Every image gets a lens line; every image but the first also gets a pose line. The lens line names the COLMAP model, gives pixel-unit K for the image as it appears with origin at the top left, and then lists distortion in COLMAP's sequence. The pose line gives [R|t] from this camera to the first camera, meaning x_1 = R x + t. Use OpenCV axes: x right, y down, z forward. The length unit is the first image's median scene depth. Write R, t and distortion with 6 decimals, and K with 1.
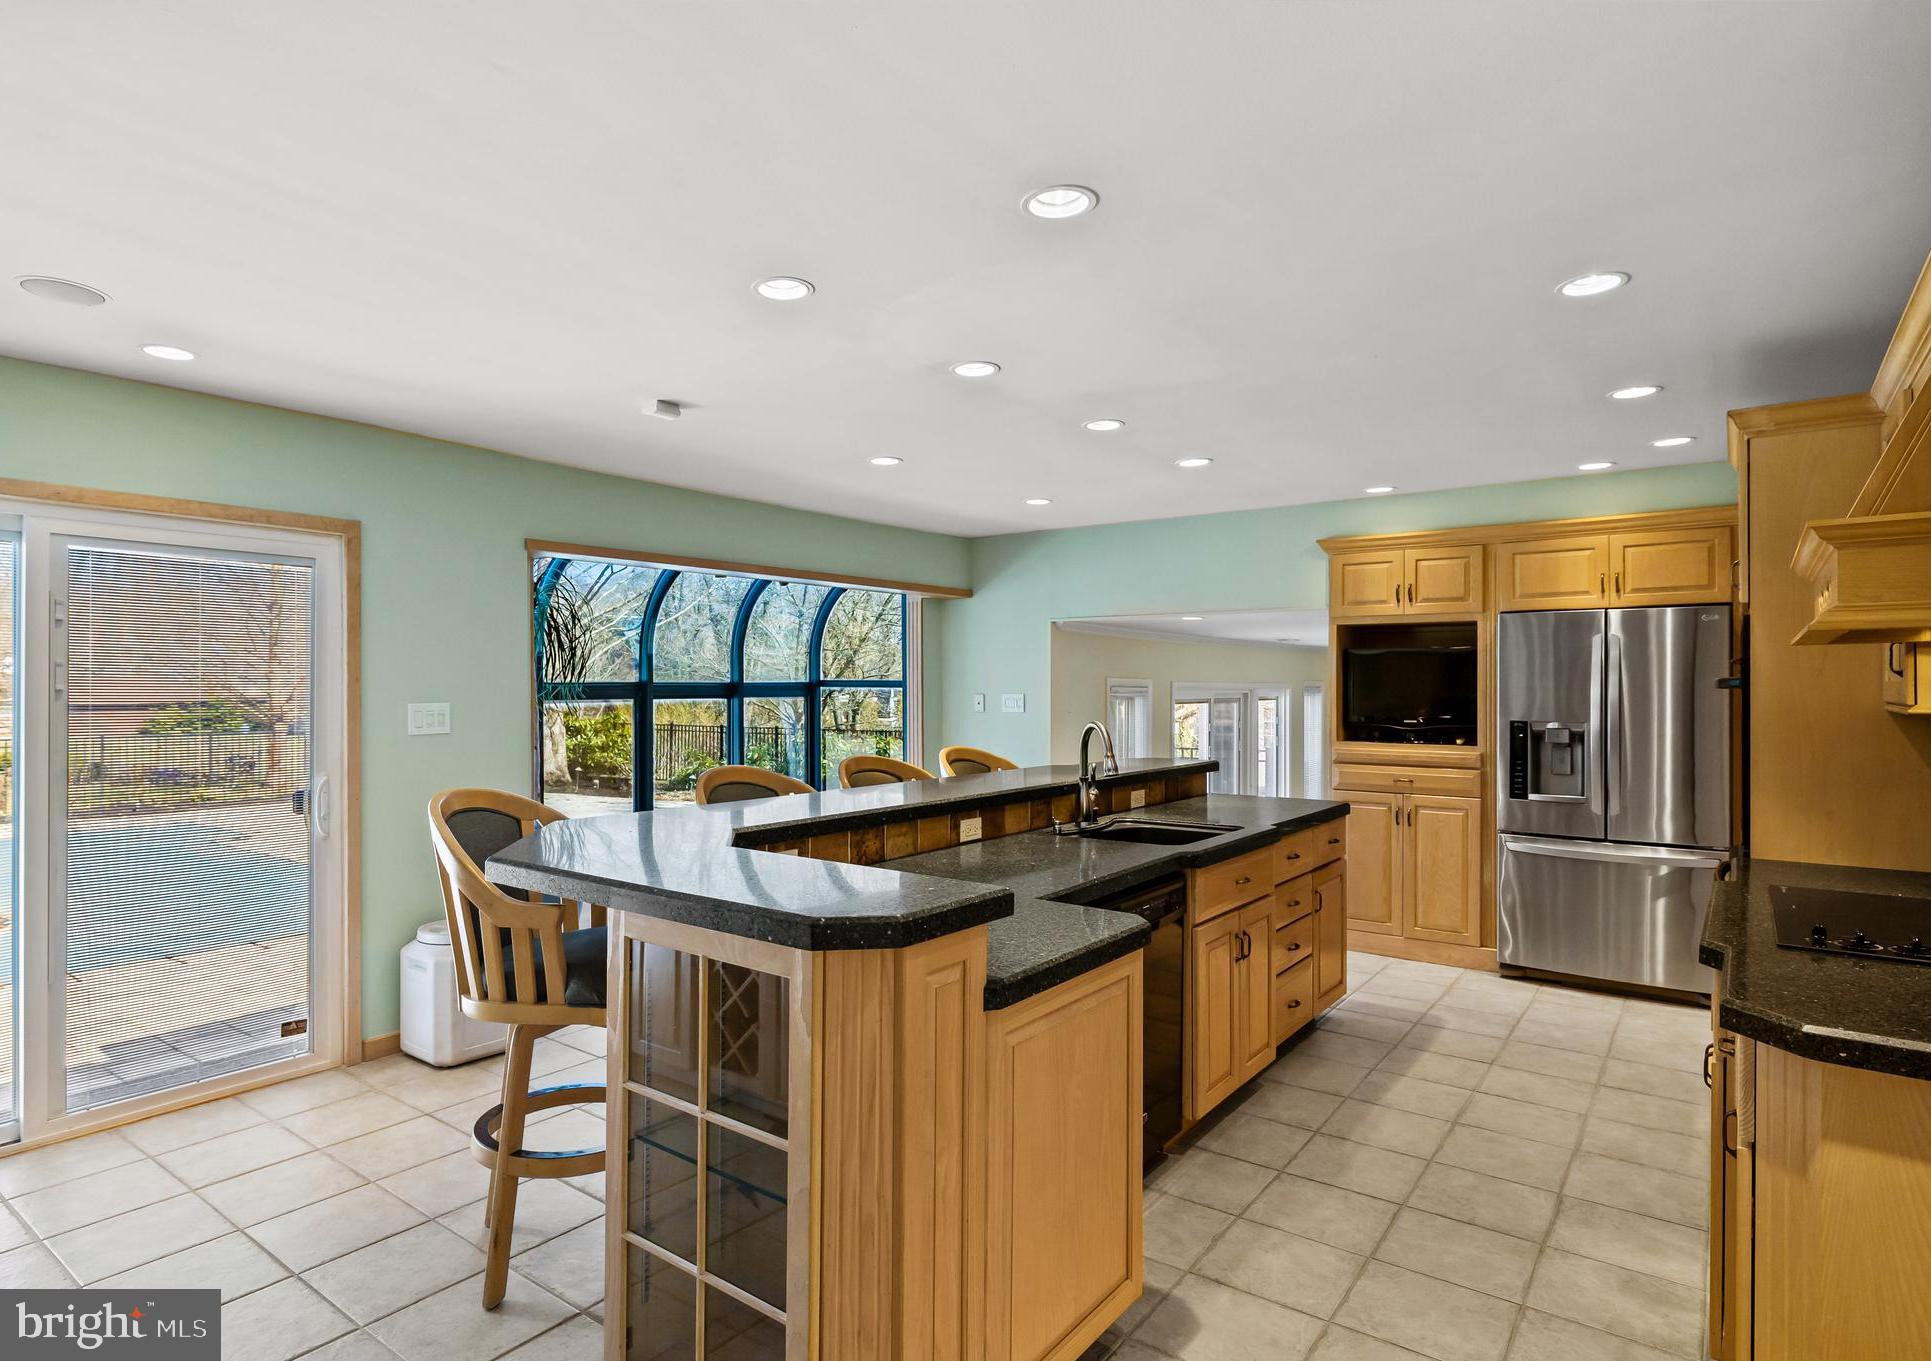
lens RADIAL K [[1059.6, 0, 918.9], [0, 1059.6, 683.0], [0, 0, 1]] dist [-0.000141, -0.000444]
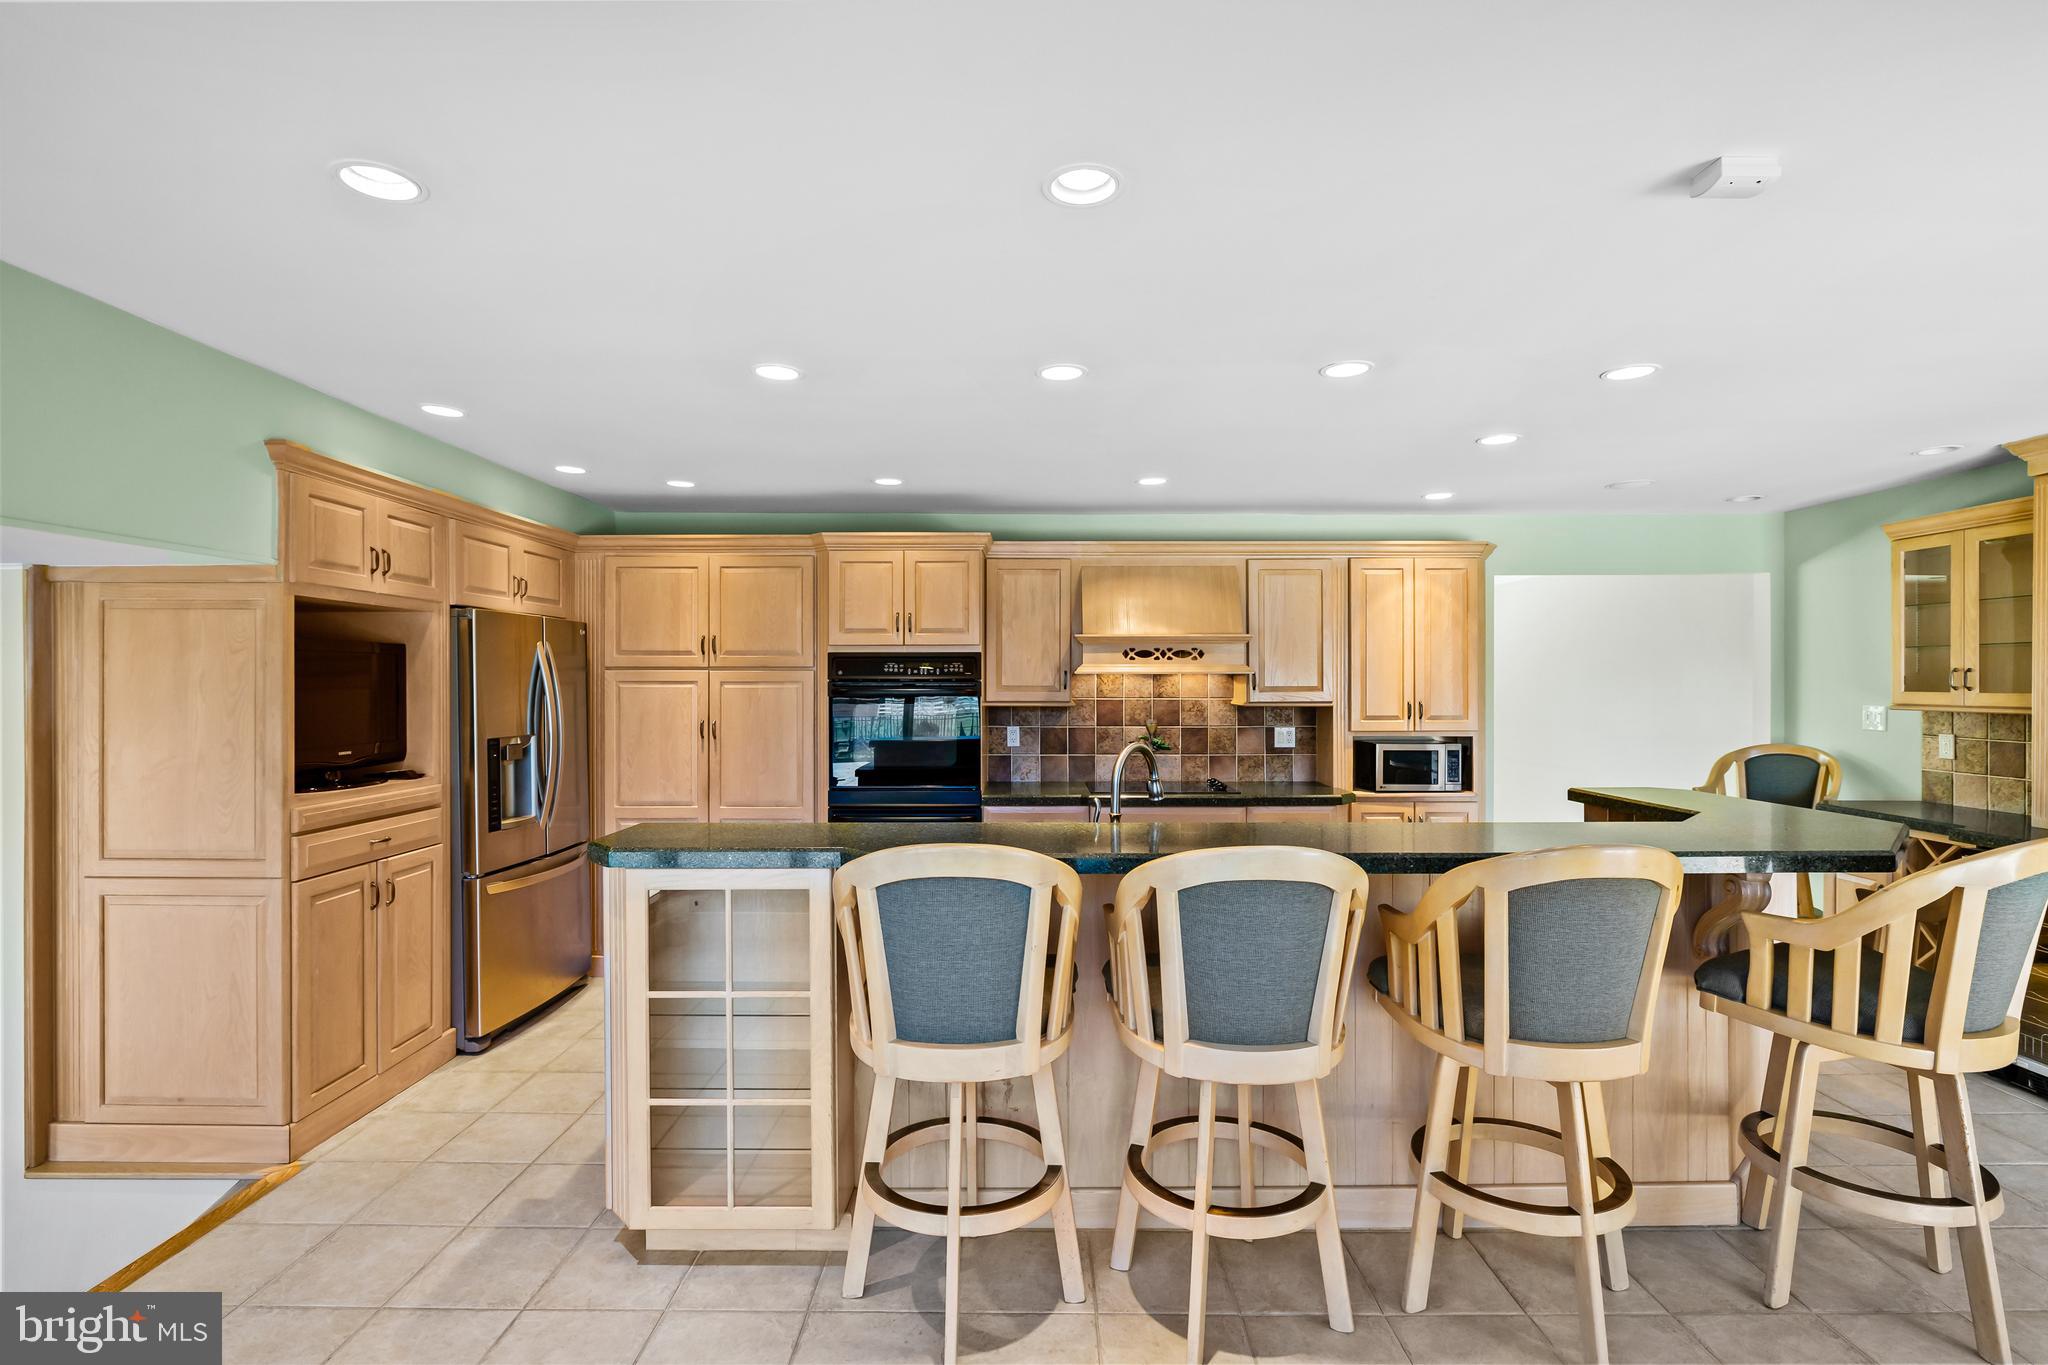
lens RADIAL K [[953.7, 0, 1035.5], [0, 953.7, 675.9], [0, 0, 1]] dist [-0.014572, 0.003534]
pose [[-0.612443, 0.005418, 0.790496, -0.294271], [-0.001736, 0.999965, -0.008198, -0.008536], [-0.790513, -0.006393, -0.612412, 1.127342]]
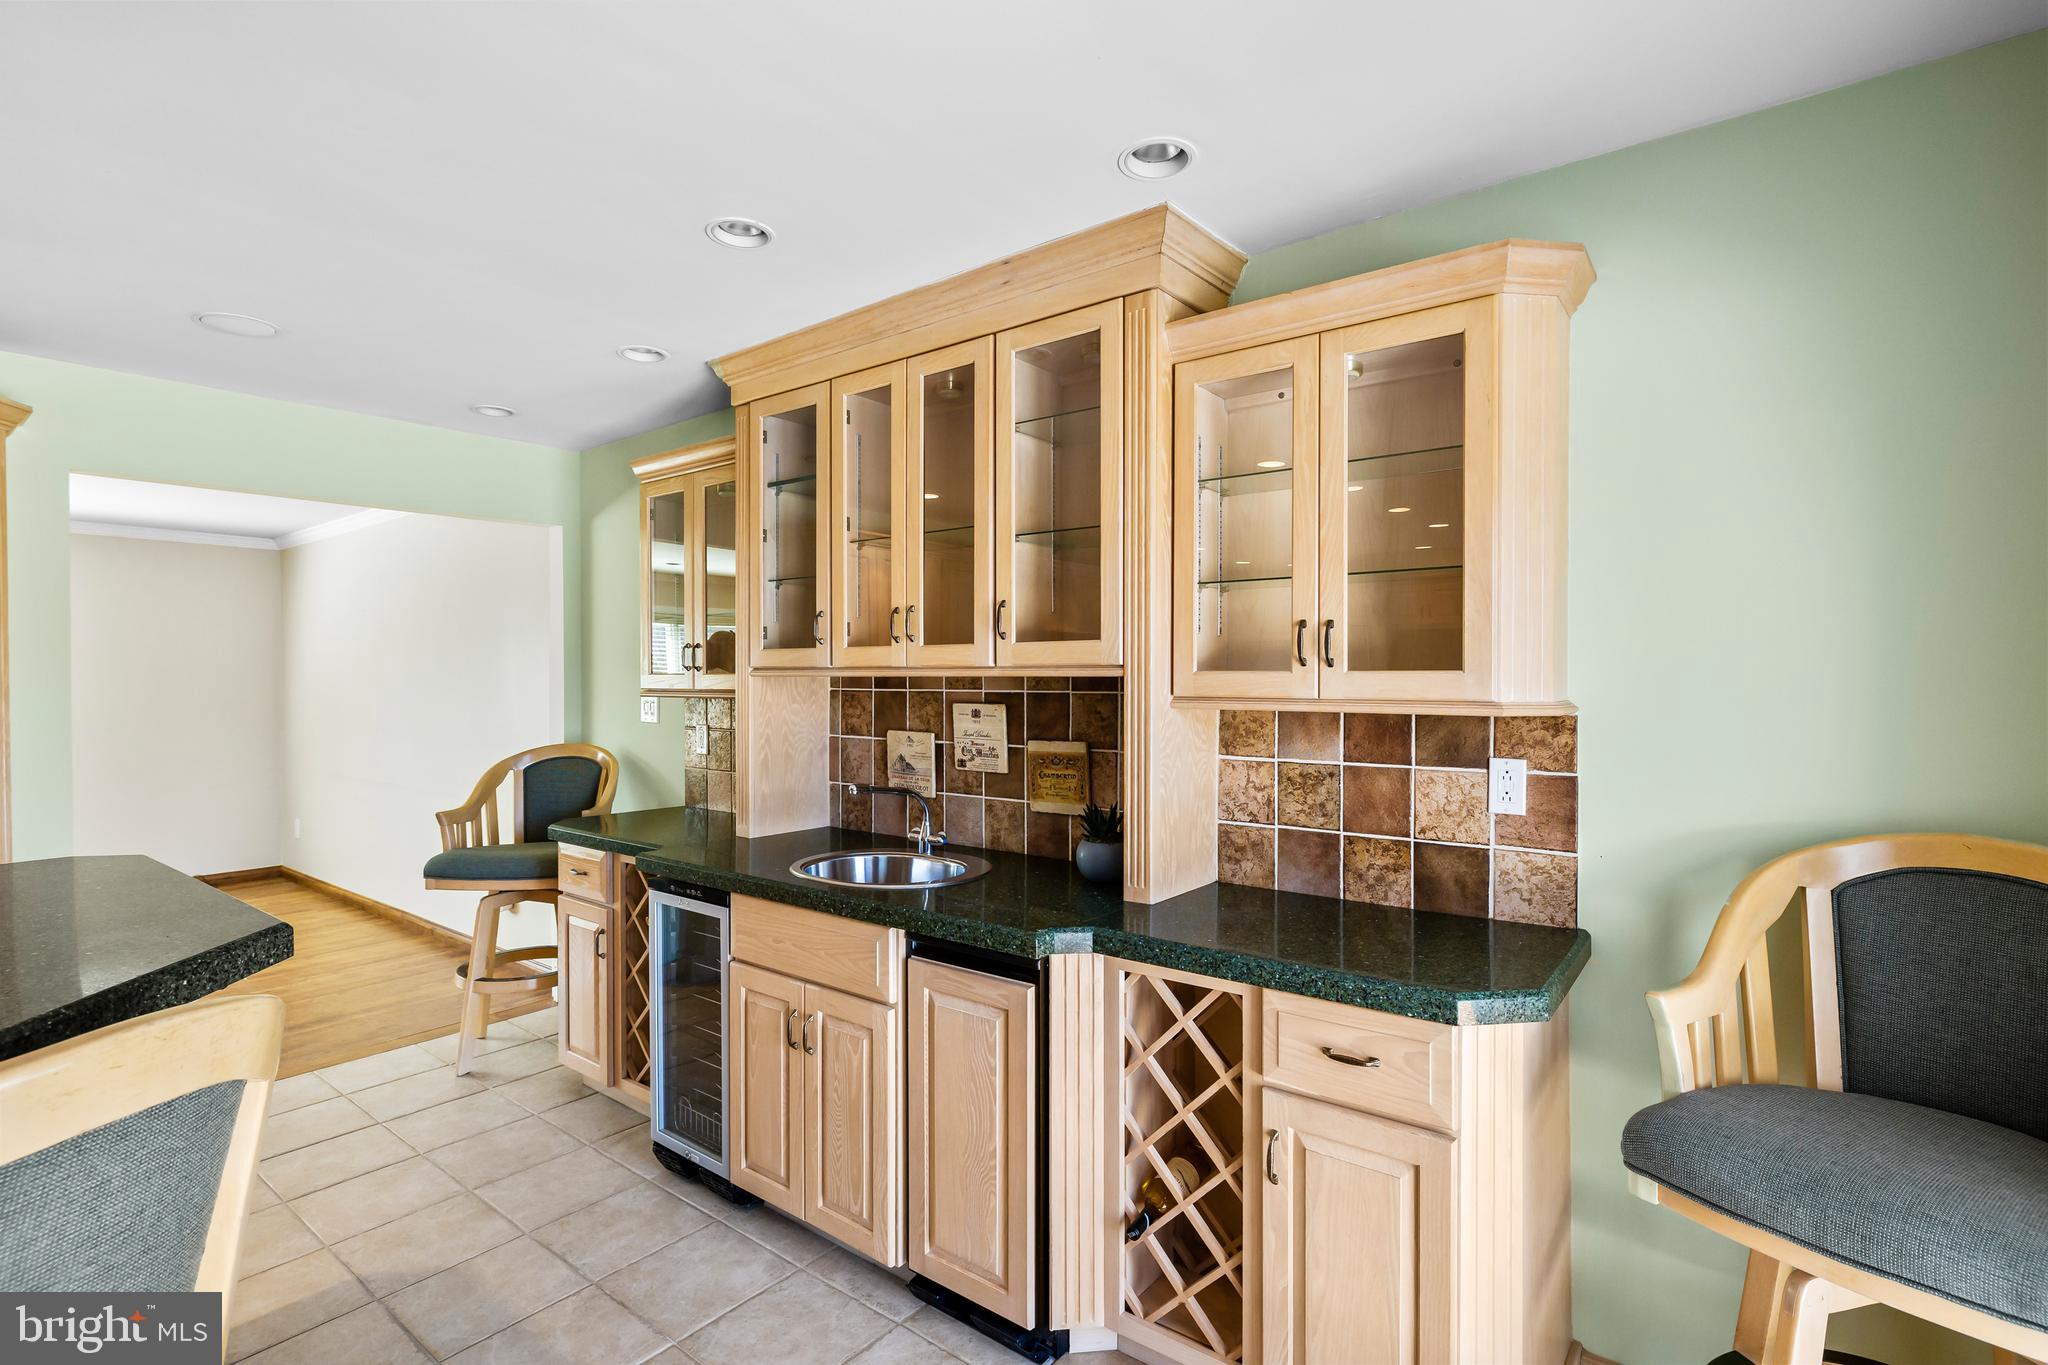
lens RADIAL K [[953.7, 0, 1035.3], [0, 953.7, 681.1], [0, 0, 1]] dist [-0.014572, 0.003534]
pose [[-0.999971, 0.004826, 0.005842, -0.380367], [0.004833, 0.999988, 0.001233, 0.003266], [-0.005836, 0.001262, -0.999982, 0.667323]]
